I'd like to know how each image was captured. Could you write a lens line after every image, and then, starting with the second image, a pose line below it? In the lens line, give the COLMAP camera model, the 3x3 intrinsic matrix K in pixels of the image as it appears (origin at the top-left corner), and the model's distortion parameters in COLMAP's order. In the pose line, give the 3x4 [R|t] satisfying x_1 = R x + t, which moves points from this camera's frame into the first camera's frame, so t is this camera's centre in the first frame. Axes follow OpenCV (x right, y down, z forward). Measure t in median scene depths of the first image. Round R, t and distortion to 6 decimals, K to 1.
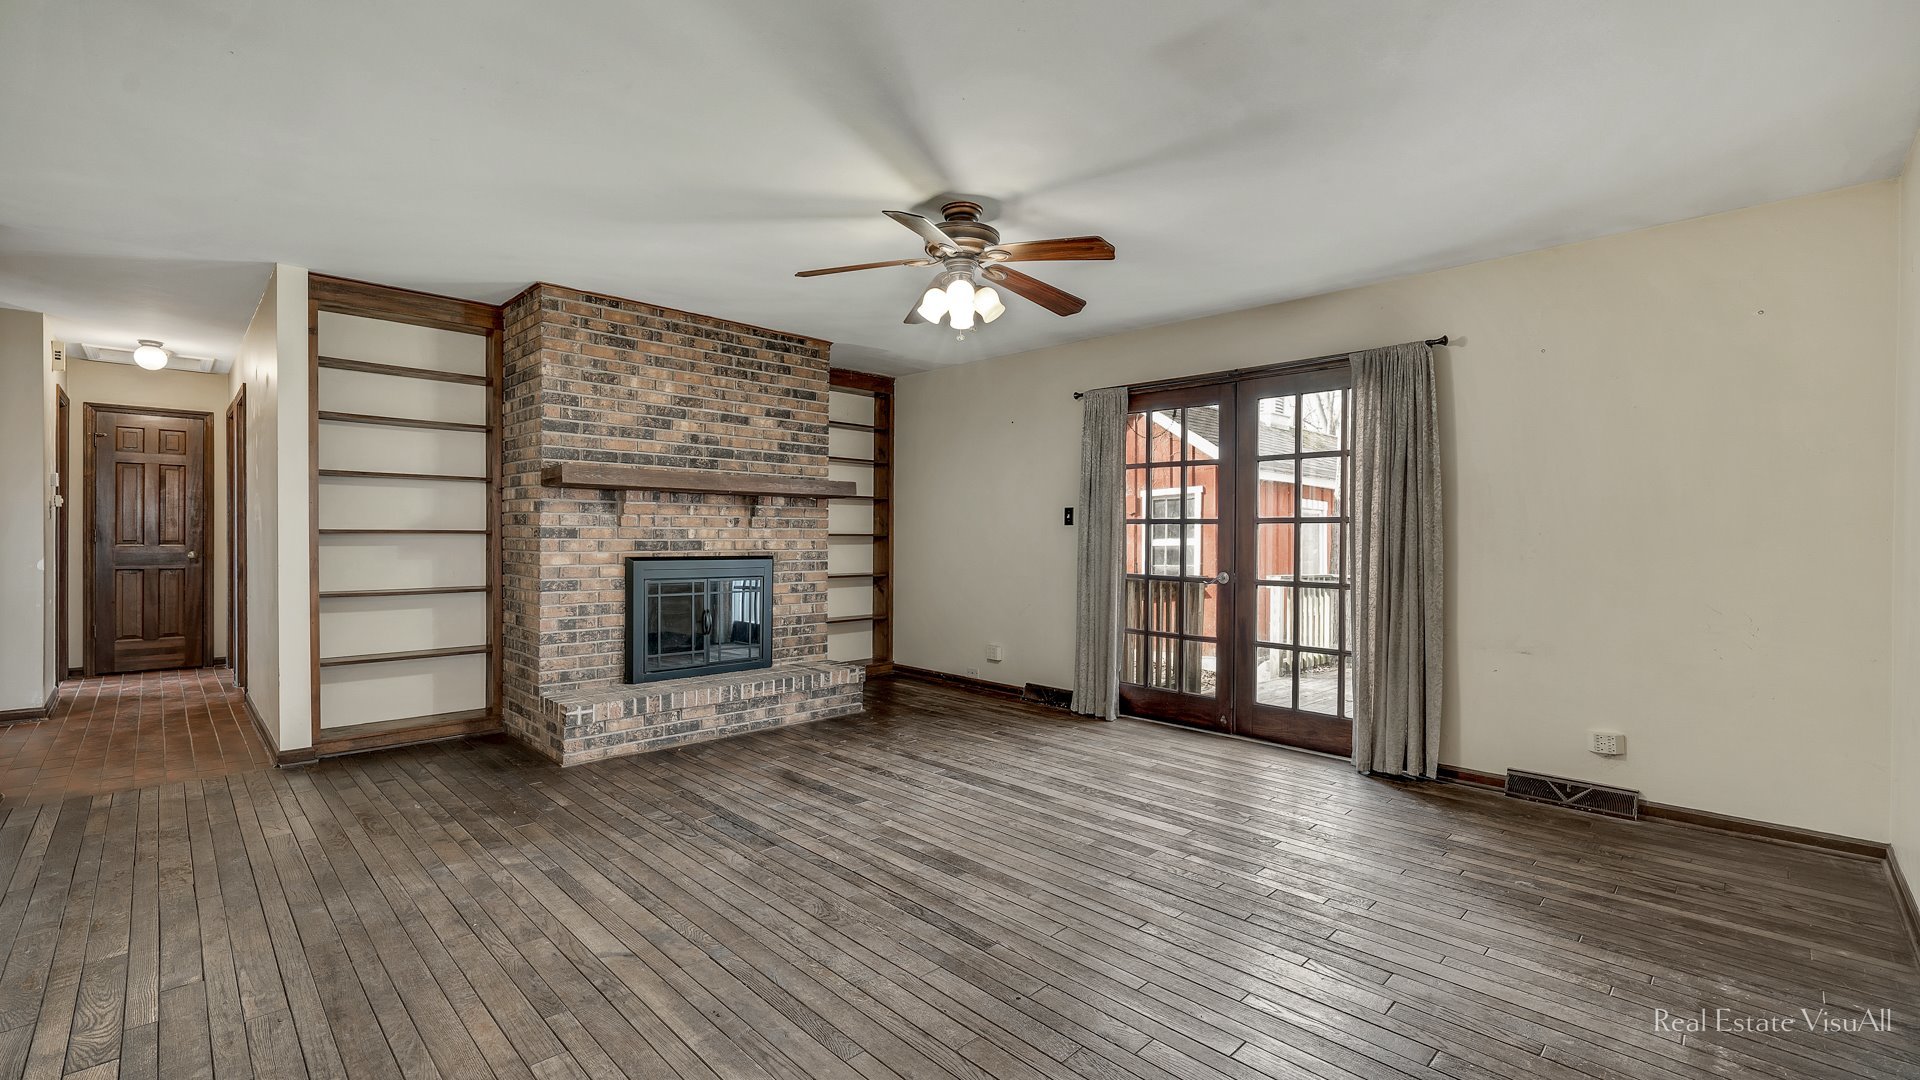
lens RADIAL K [[786.7, 0, 935.2], [0, 786.7, 540.3], [0, 0, 1]] dist [-0.006066, 0.000289]
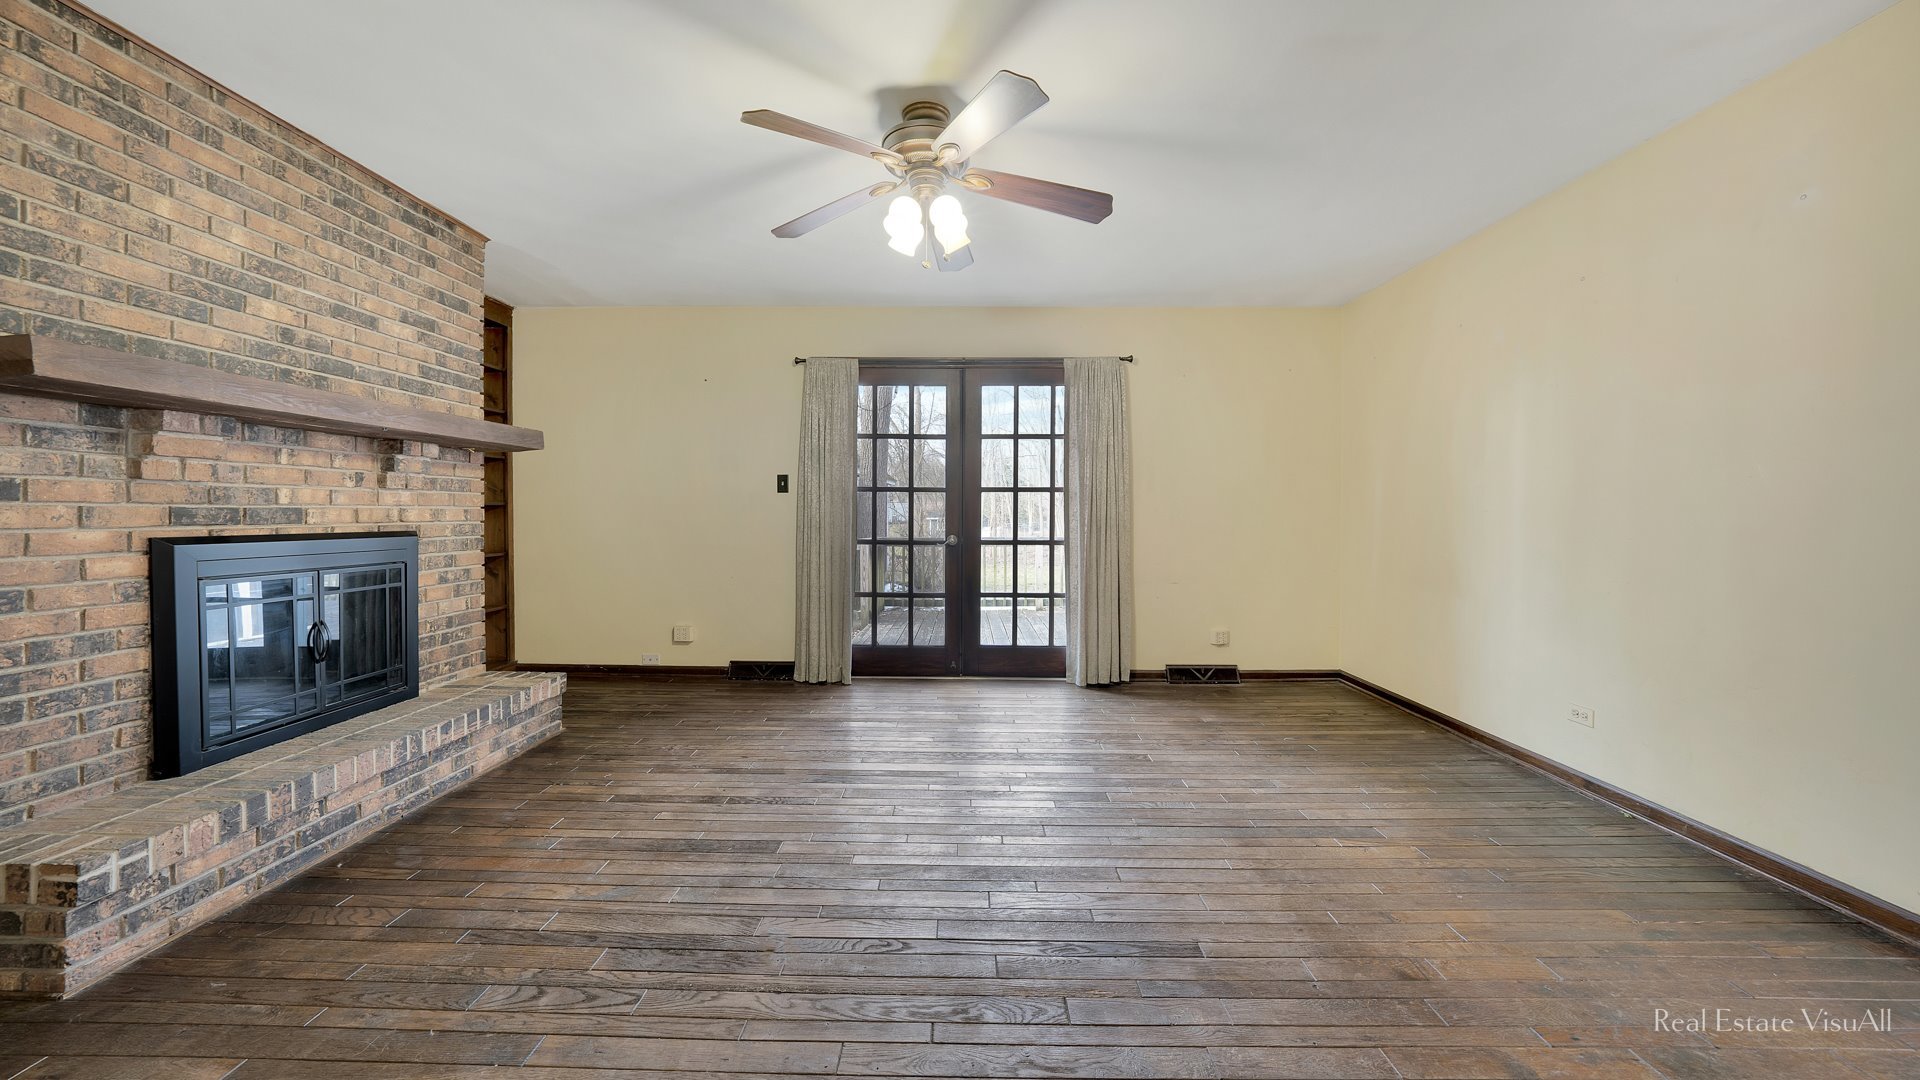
lens RADIAL K [[668.4, 0, 938.3], [0, 668.4, 519.4], [0, 0, 1]] dist [-0.011651, 0.001973]
pose [[0.720167, -0.012337, 0.693691, -0.324001], [0.007404, 0.999922, 0.010096, 0.008444], [-0.693761, -0.002135, 0.720202, 0.324001]]
